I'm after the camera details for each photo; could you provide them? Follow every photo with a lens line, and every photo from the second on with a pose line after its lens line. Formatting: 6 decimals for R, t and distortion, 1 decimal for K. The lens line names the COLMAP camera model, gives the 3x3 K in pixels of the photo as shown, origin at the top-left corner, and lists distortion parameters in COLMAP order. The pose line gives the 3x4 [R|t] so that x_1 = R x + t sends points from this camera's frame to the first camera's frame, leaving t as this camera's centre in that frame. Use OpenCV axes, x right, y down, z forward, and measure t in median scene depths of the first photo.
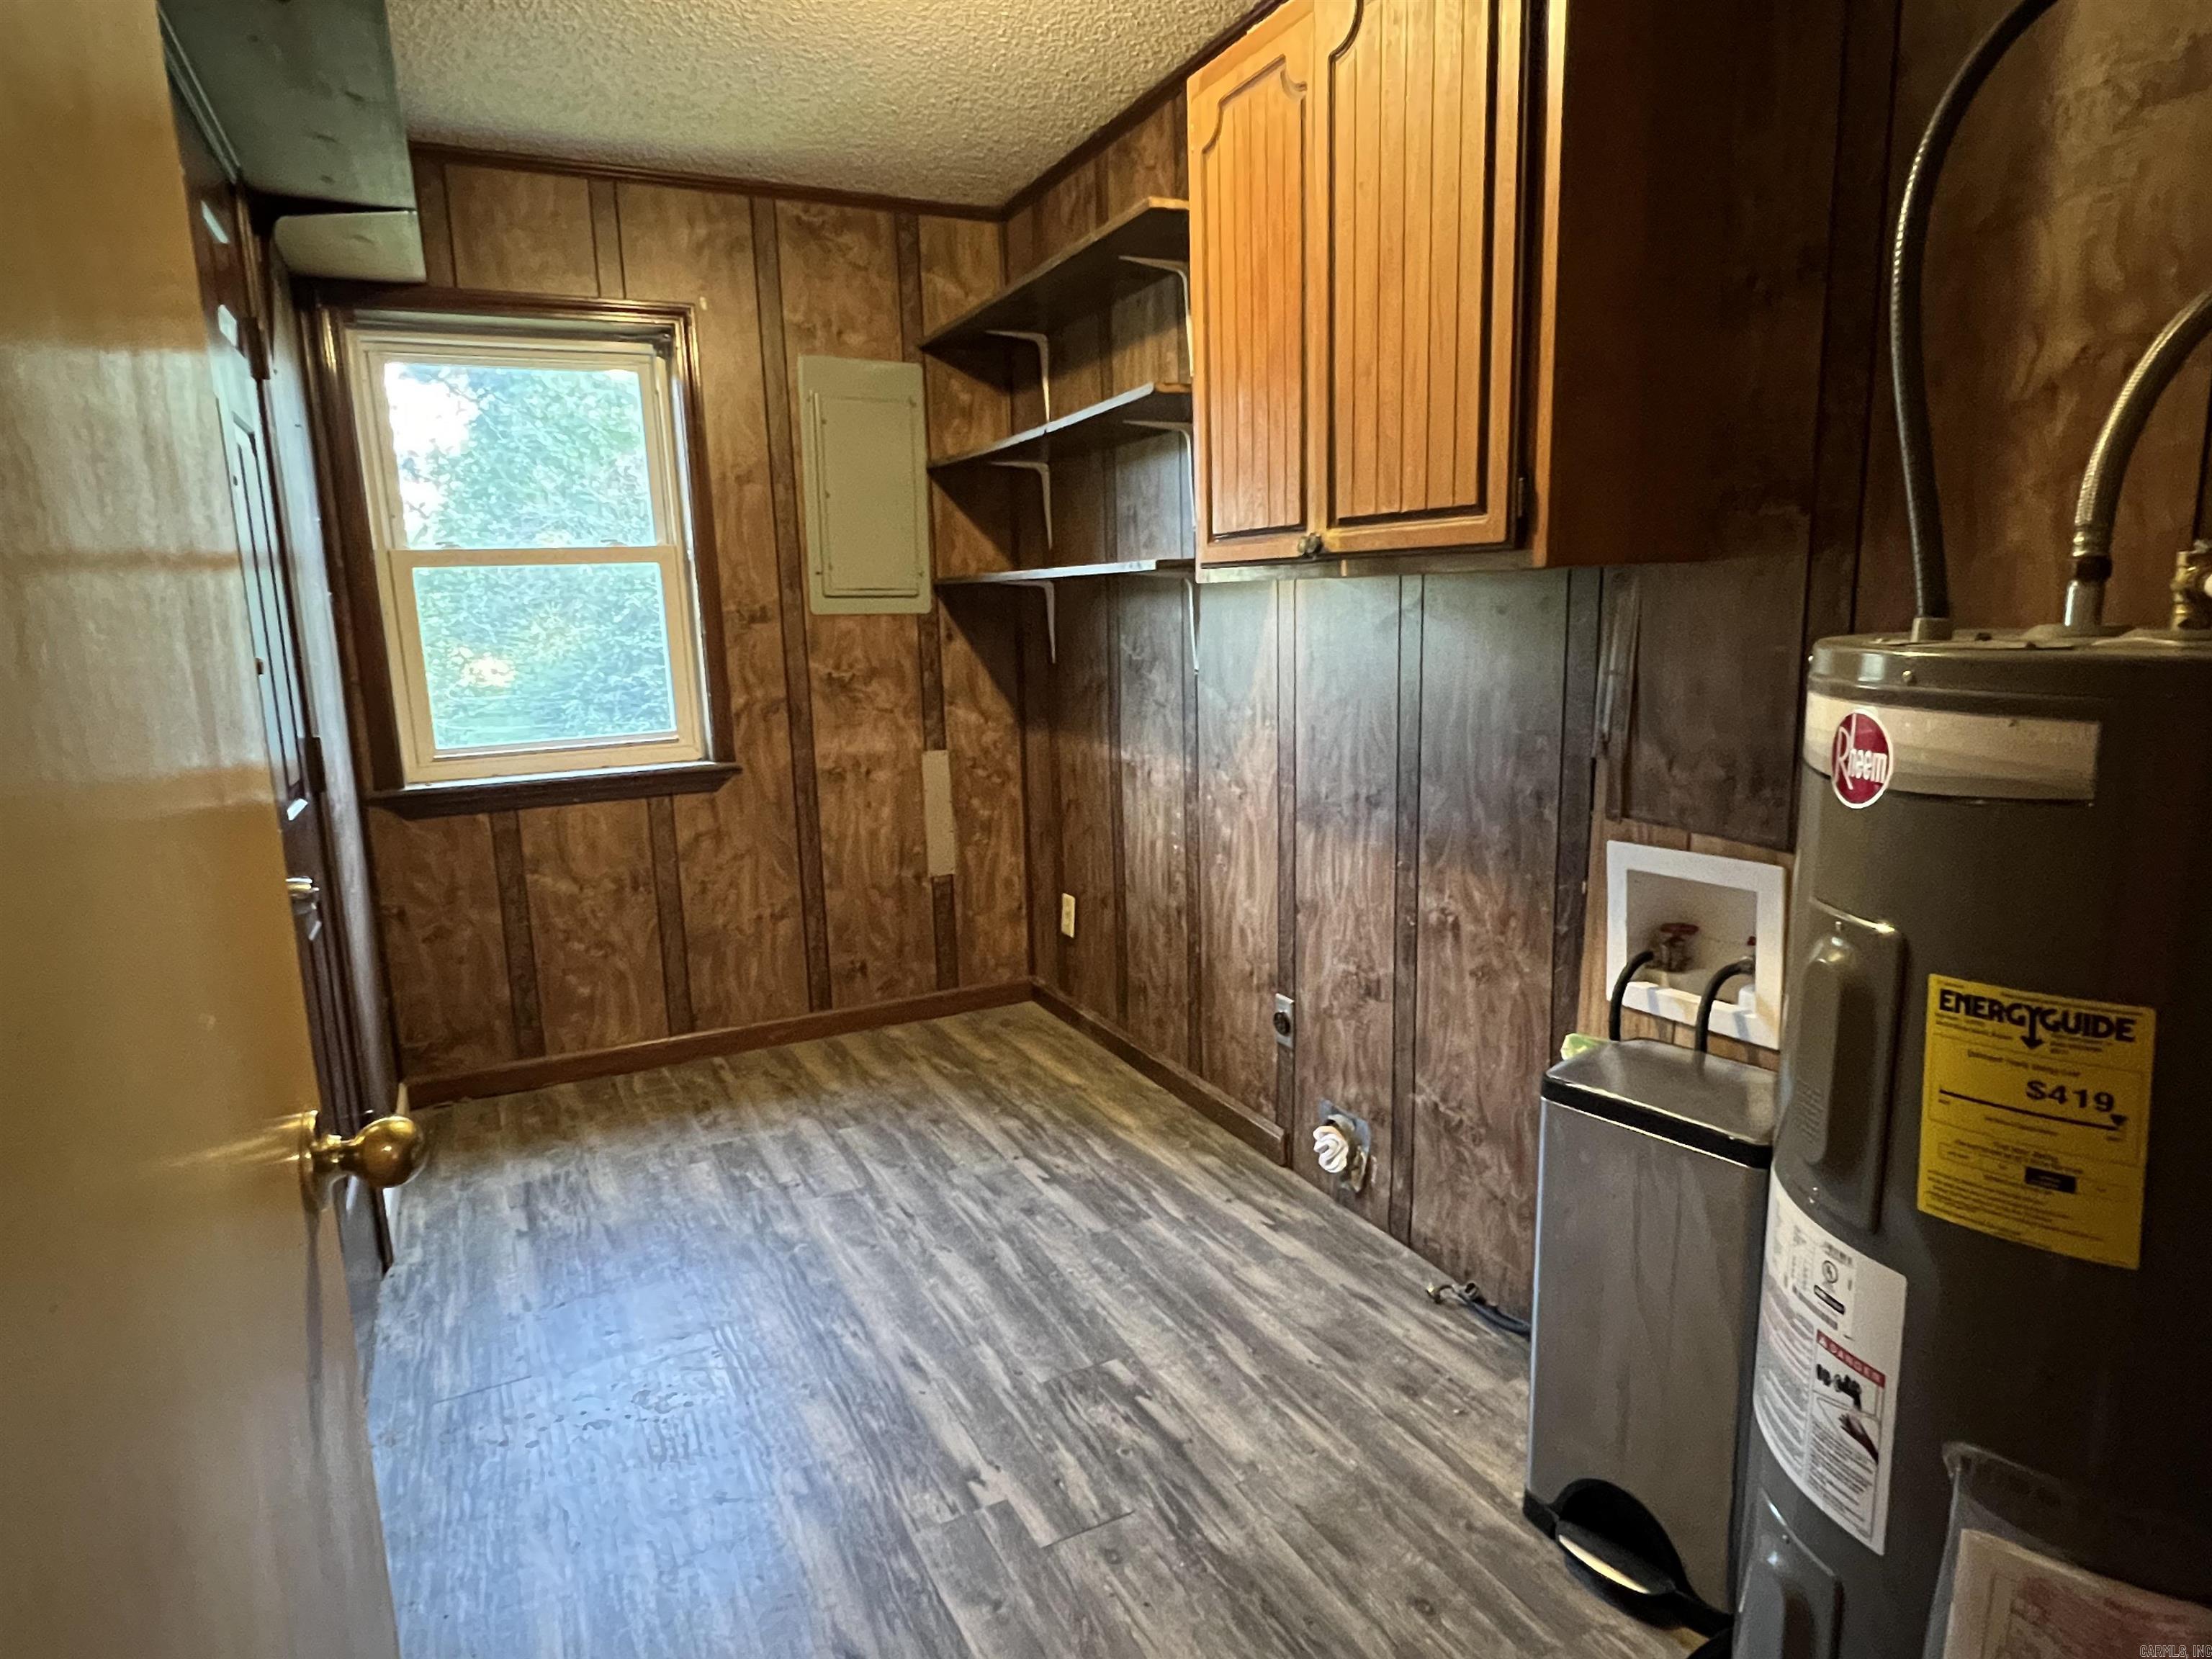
lens RADIAL K [[1273.2, 0, 1104.2], [0, 1273.2, 836.2], [0, 0, 1]] dist [-0.001017, 0.000202]
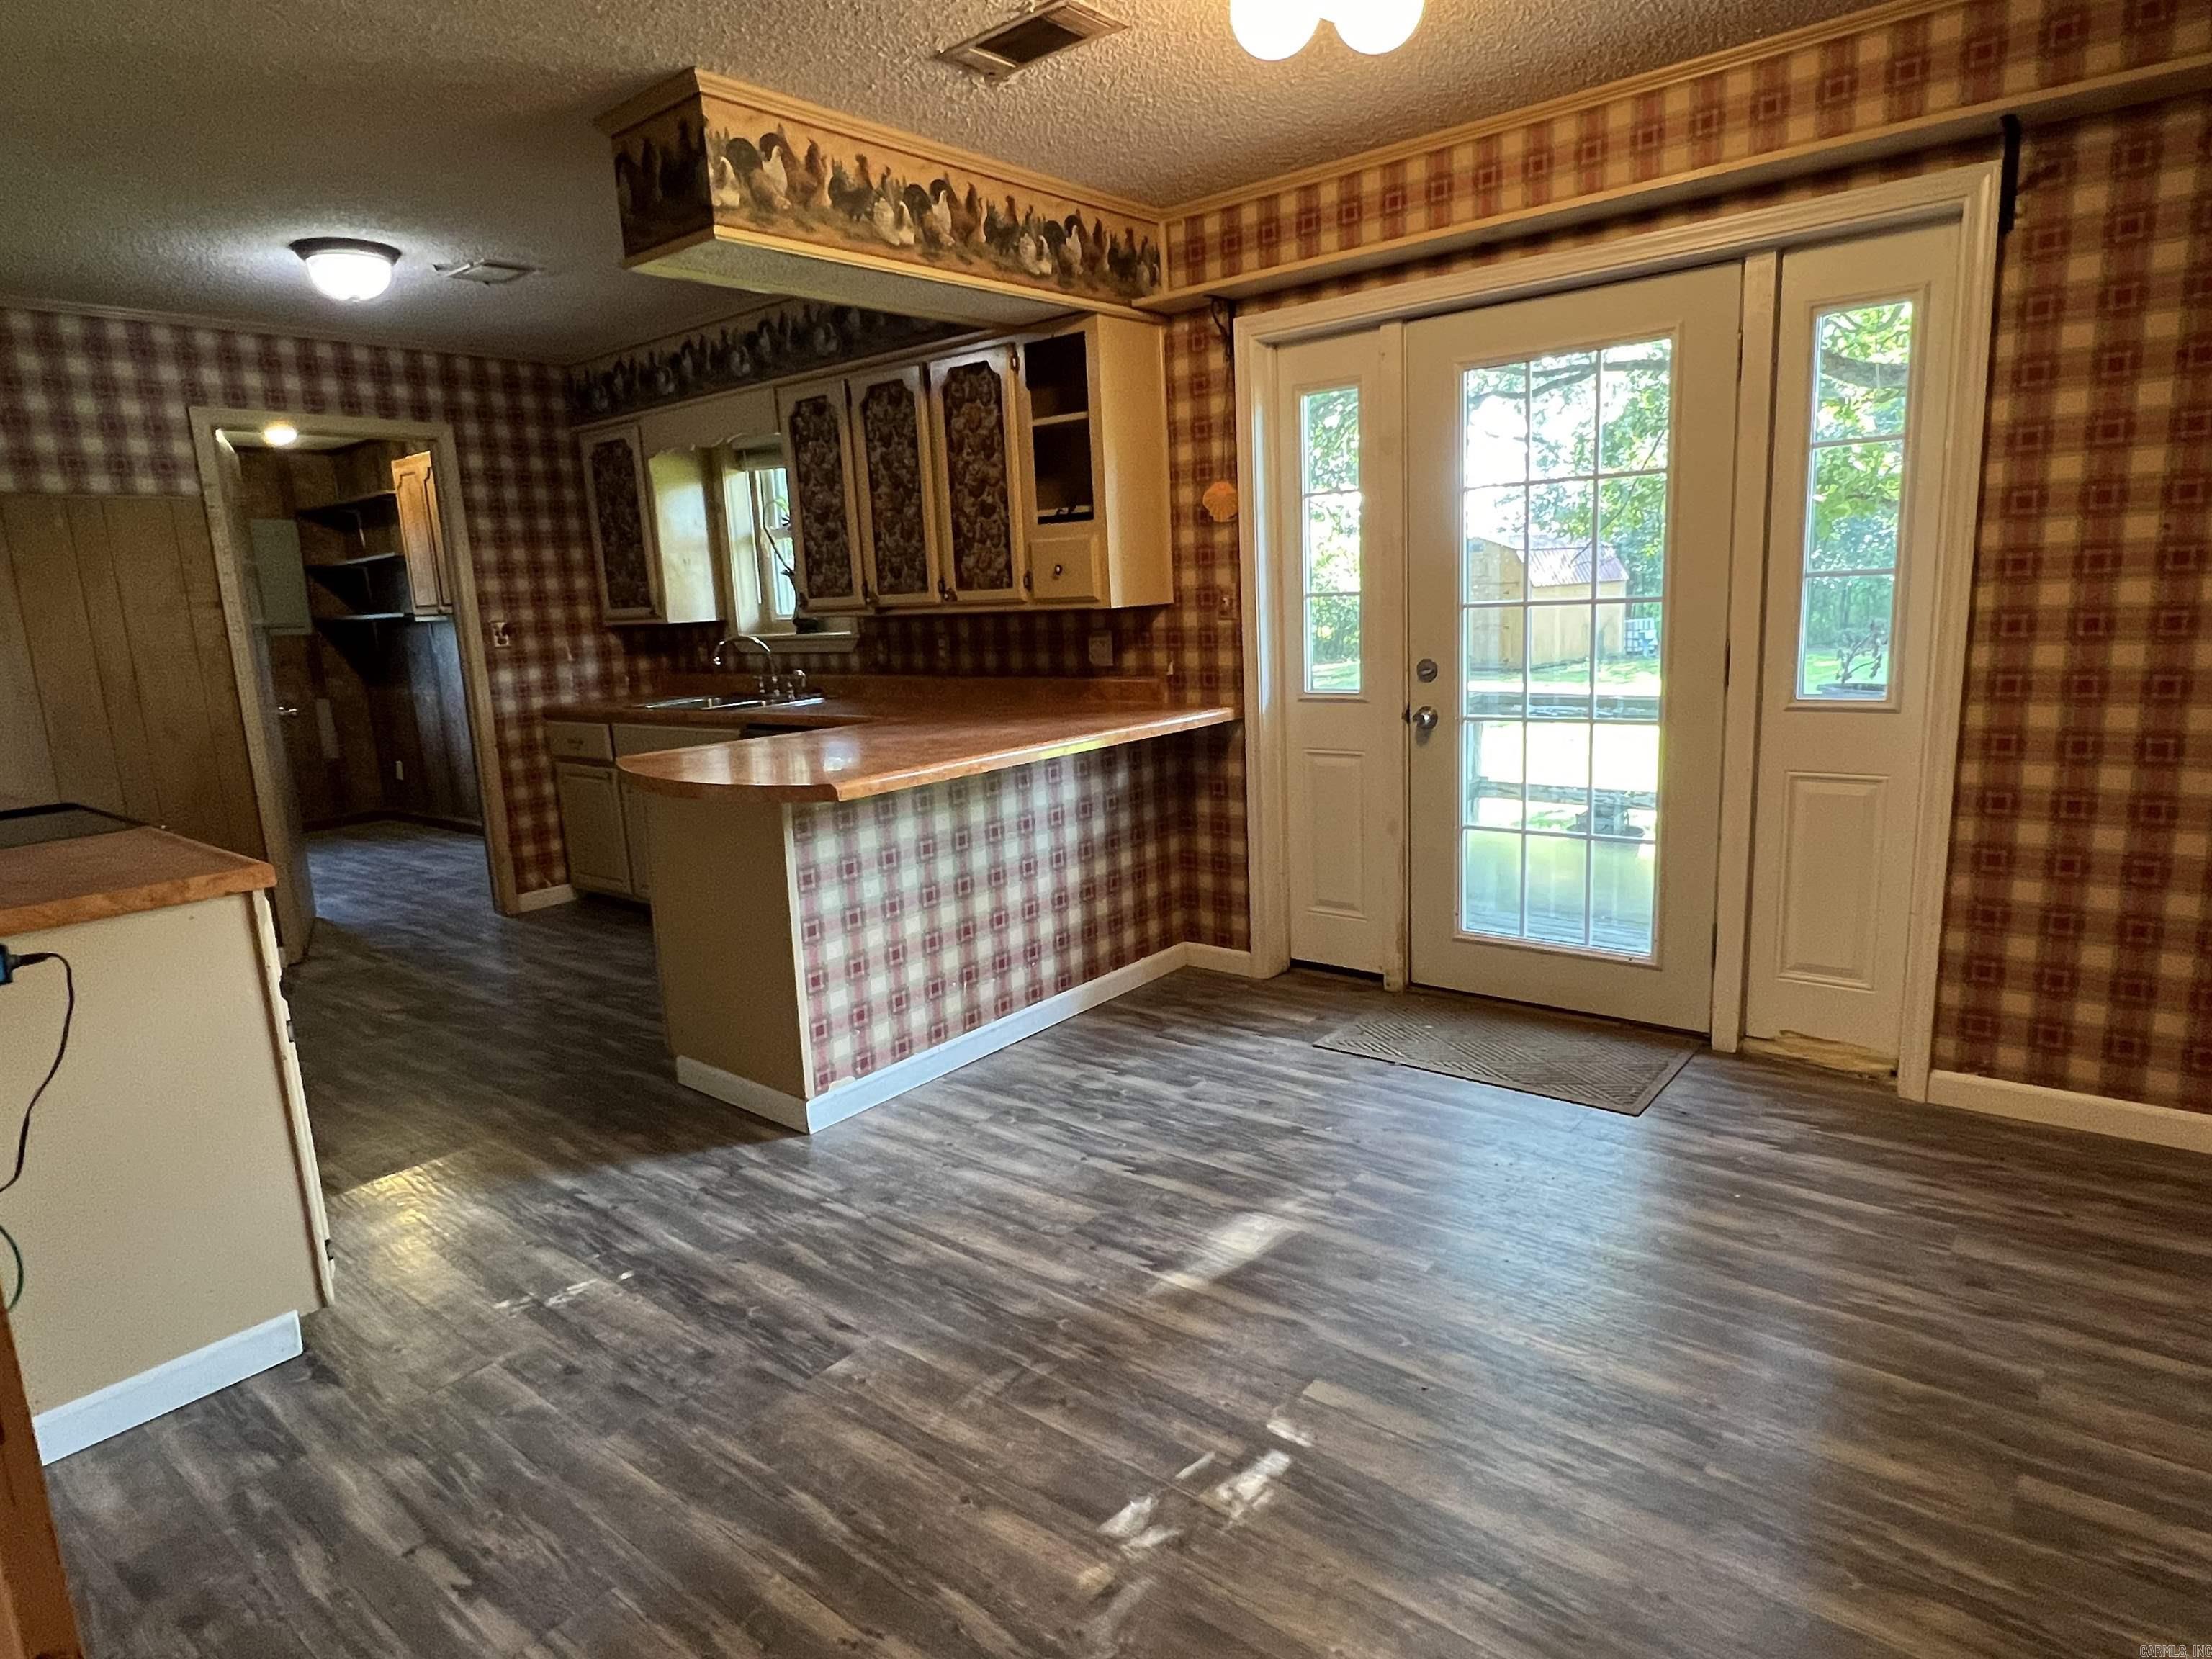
lens RADIAL K [[1273.2, 0, 1101.1], [0, 1273.2, 834.8], [0, 0, 1]] dist [-0.001017, 0.000202]
pose [[0.912831, -0.093333, 0.397528, 0.273646], [0.095612, 0.995318, 0.014132, 0.366404], [-0.396986, 0.025108, 0.917481, -2.110167]]
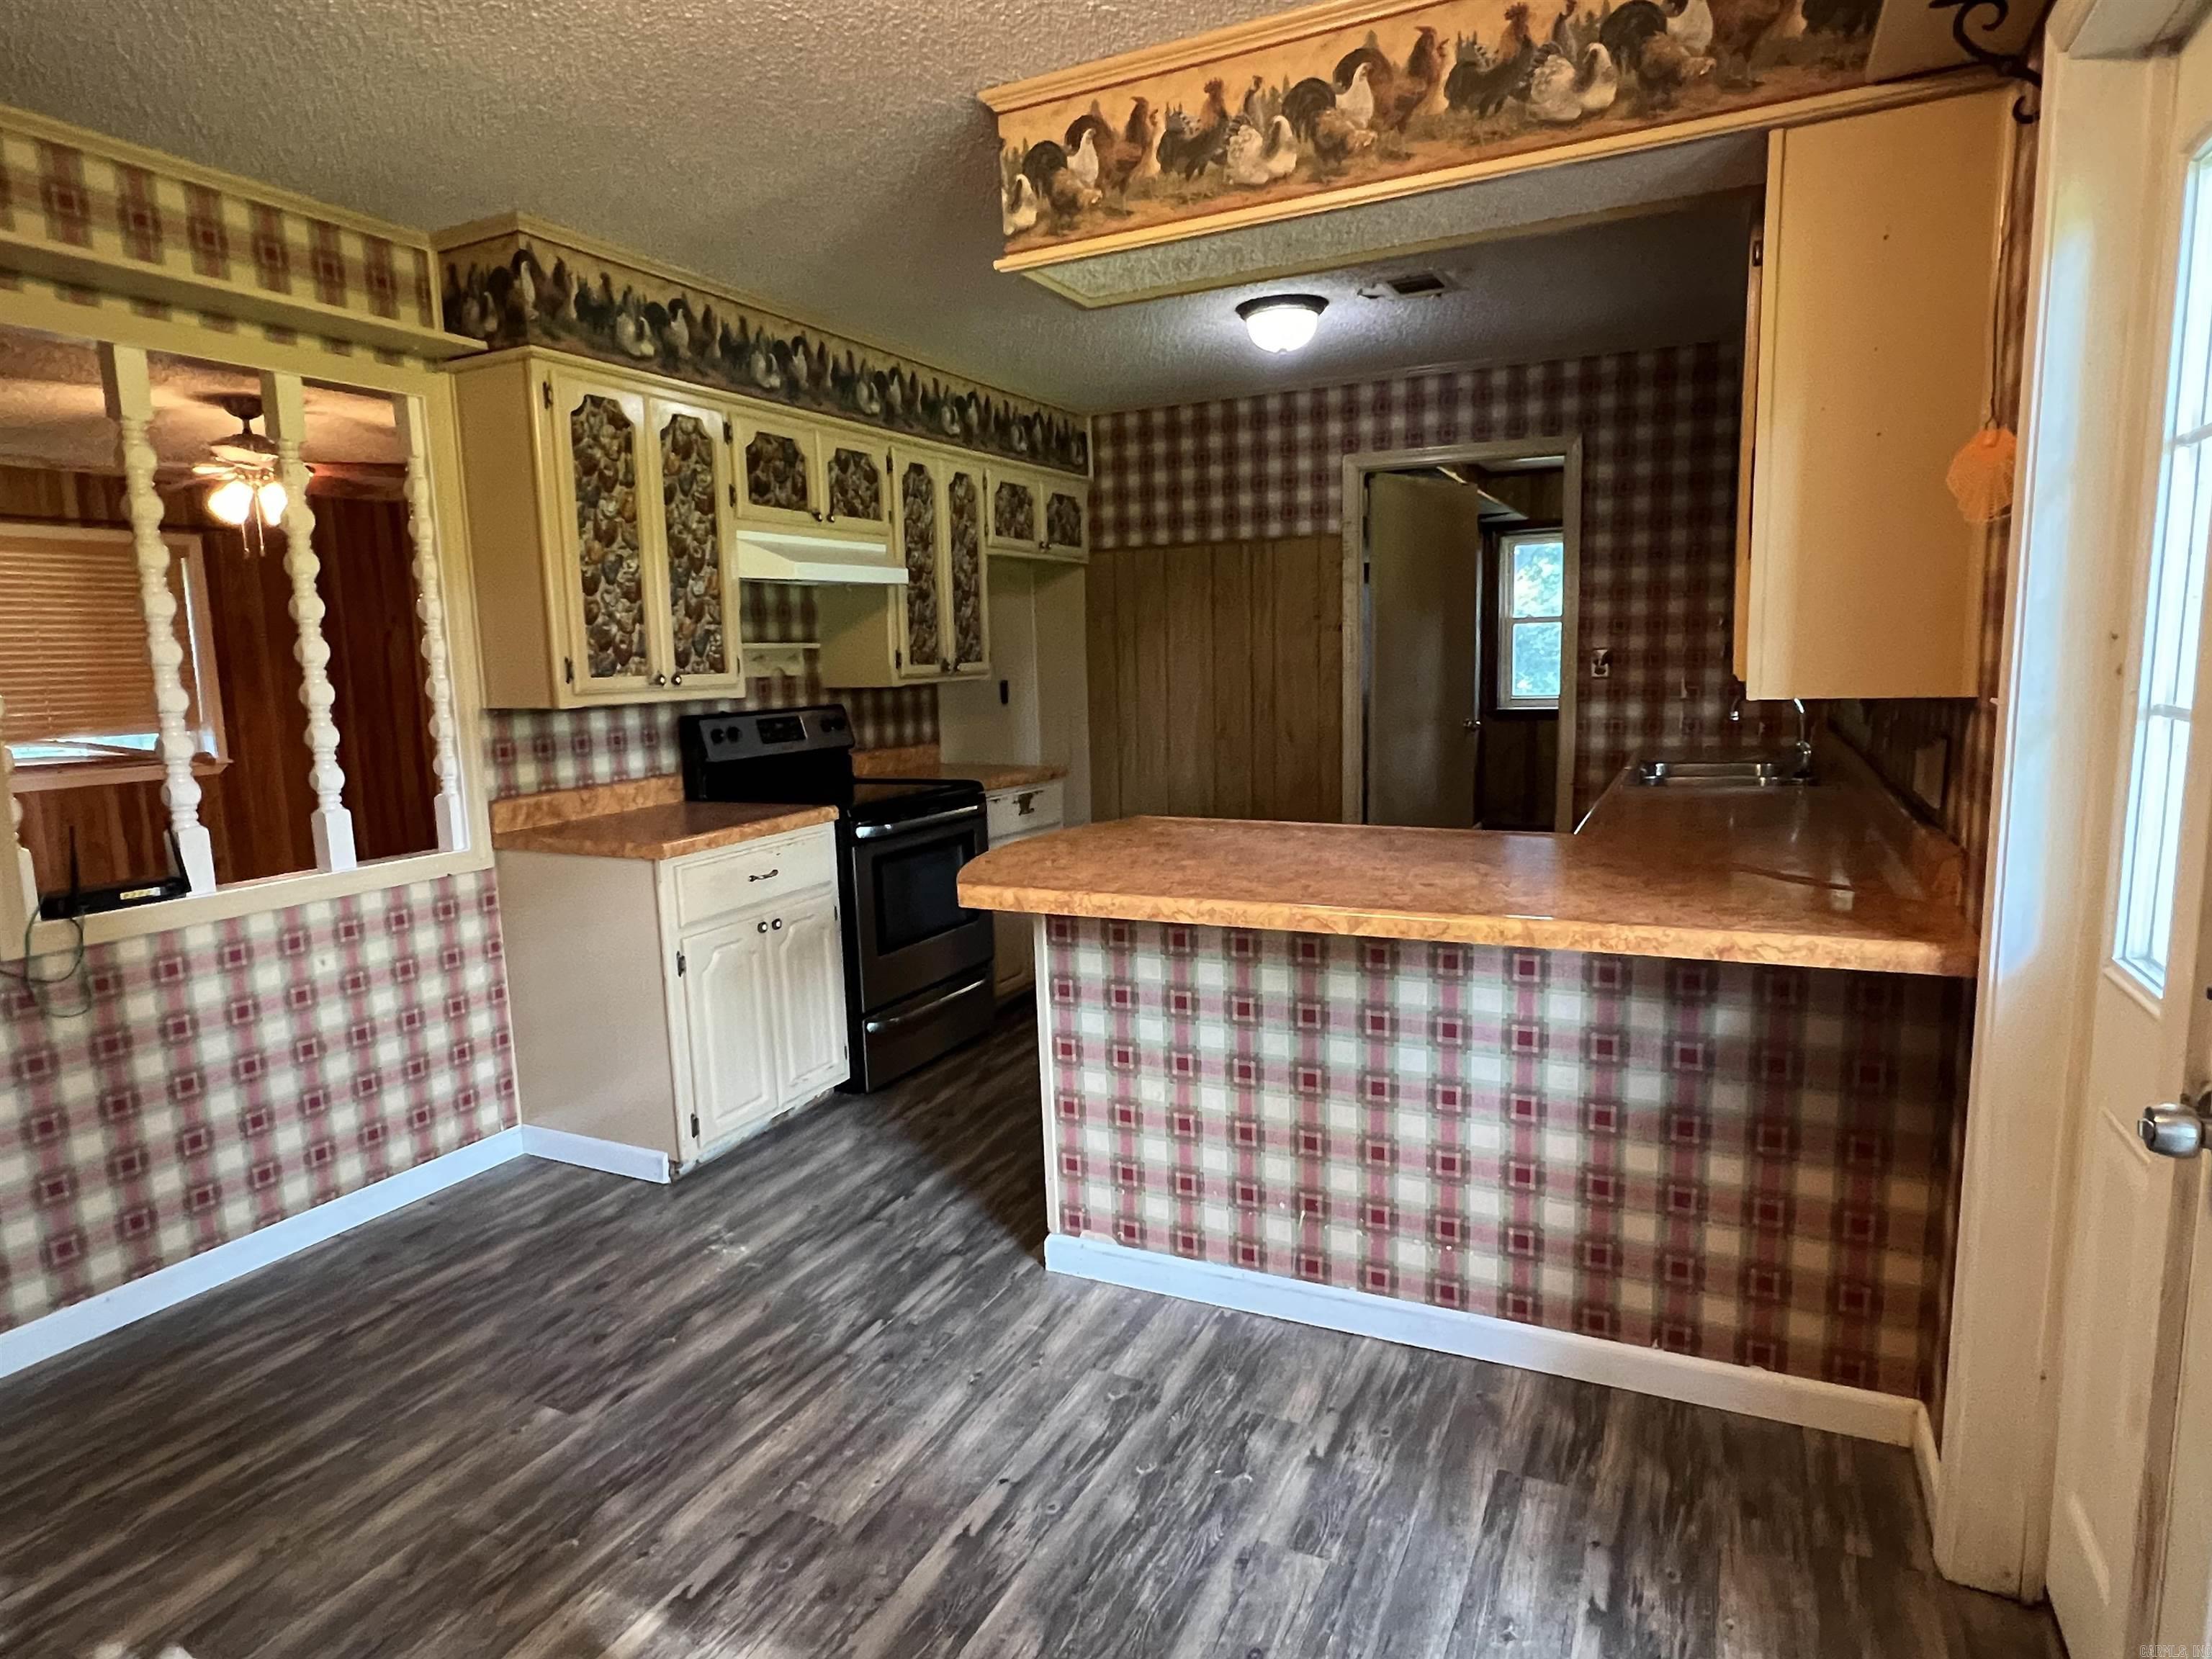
lens RADIAL K [[1273.2, 0, 1086.2], [0, 1273.2, 834.5], [0, 0, 1]] dist [-0.001017, 0.000202]
pose [[0.606141, 0.128523, -0.784904, 1.278452], [-0.132397, 0.989393, 0.059764, 0.212609], [0.784260, 0.067693, 0.616728, -1.544959]]
